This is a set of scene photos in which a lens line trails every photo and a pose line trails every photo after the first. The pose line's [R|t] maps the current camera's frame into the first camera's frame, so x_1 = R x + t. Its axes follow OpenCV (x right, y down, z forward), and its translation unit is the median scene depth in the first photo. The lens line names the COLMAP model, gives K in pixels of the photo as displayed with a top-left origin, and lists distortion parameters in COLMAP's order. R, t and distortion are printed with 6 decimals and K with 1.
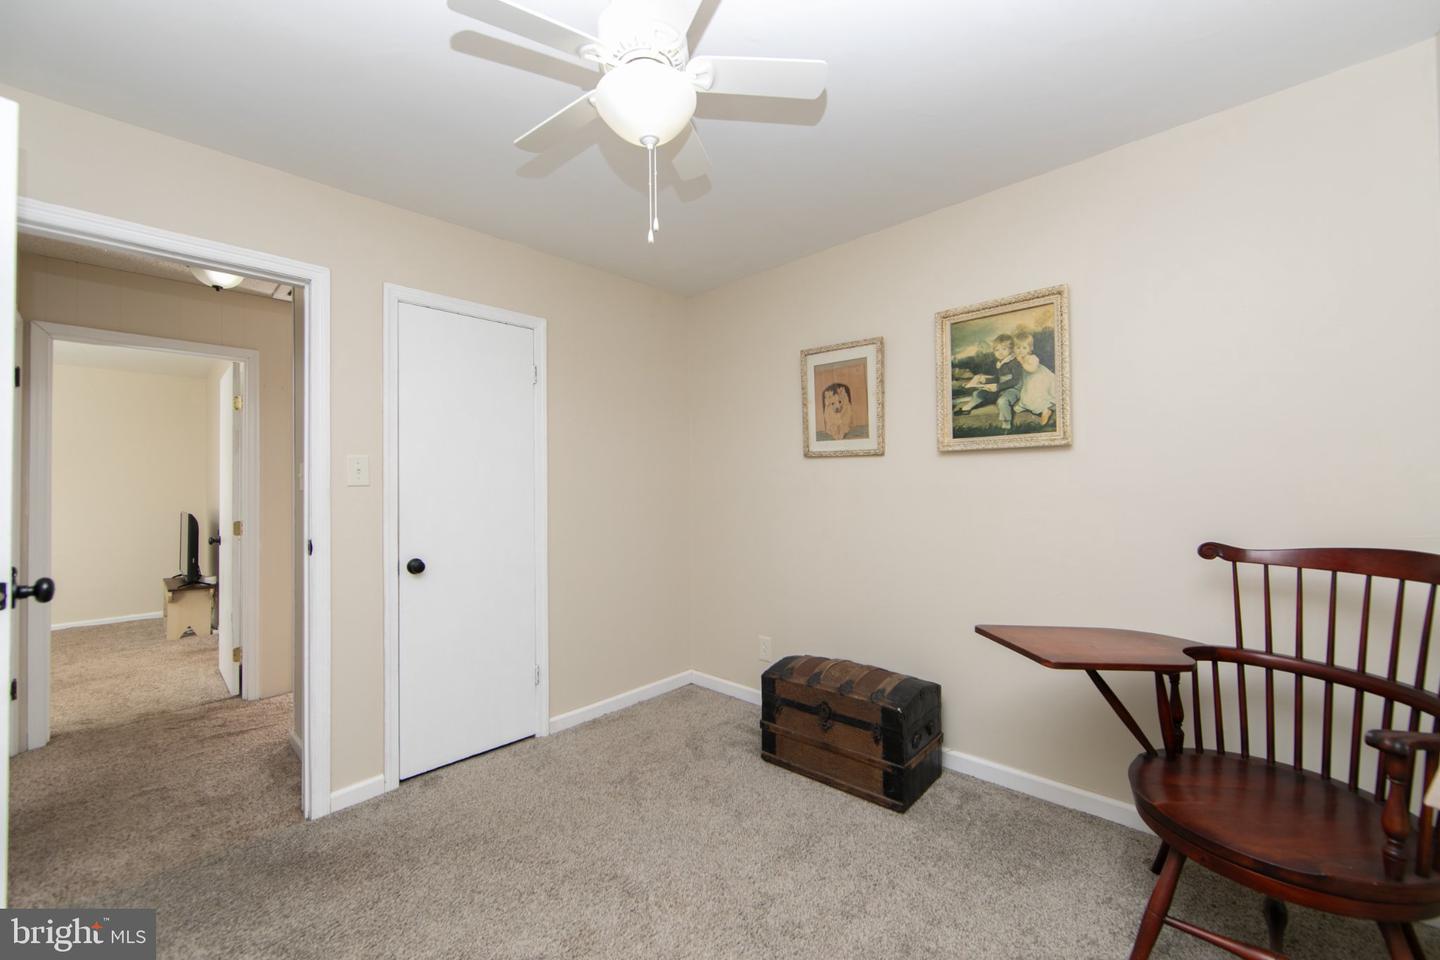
lens RADIAL K [[564.6, 0, 723.2], [0, 564.6, 480.0], [0, 0, 1]] dist [-0.007217, 0.000507]
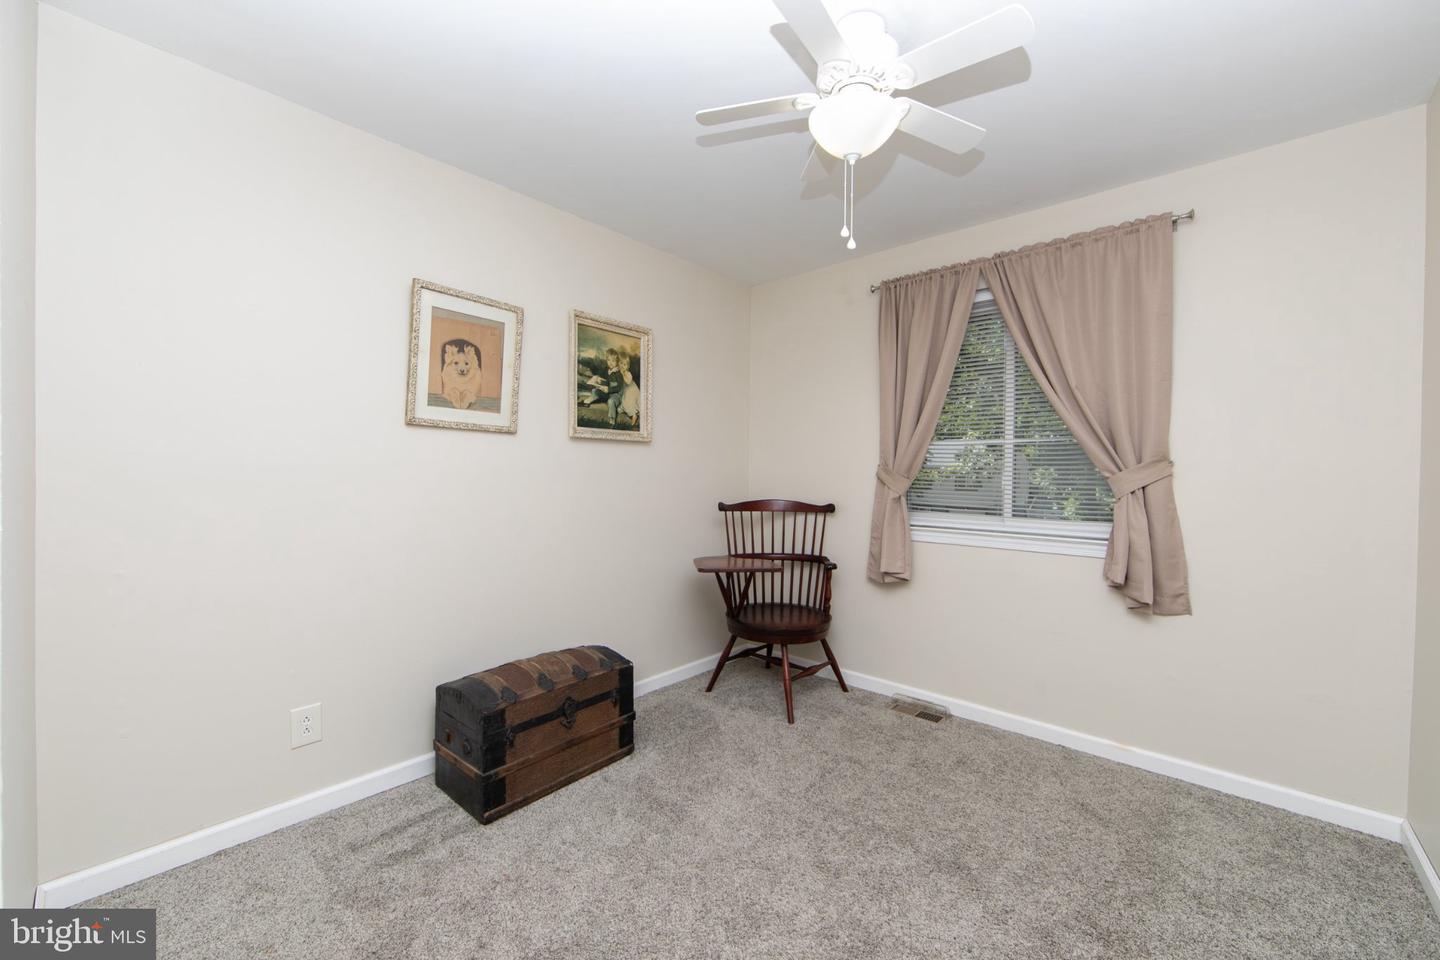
lens RADIAL K [[564.6, 0, 718.4], [0, 564.6, 481.3], [0, 0, 1]] dist [-0.007217, 0.000507]
pose [[-0.031258, -0.001379, 0.999510, -0.740443], [-0.022130, 0.999755, 0.000687, 0.029447], [-0.999266, -0.022097, -0.031281, 0.770269]]
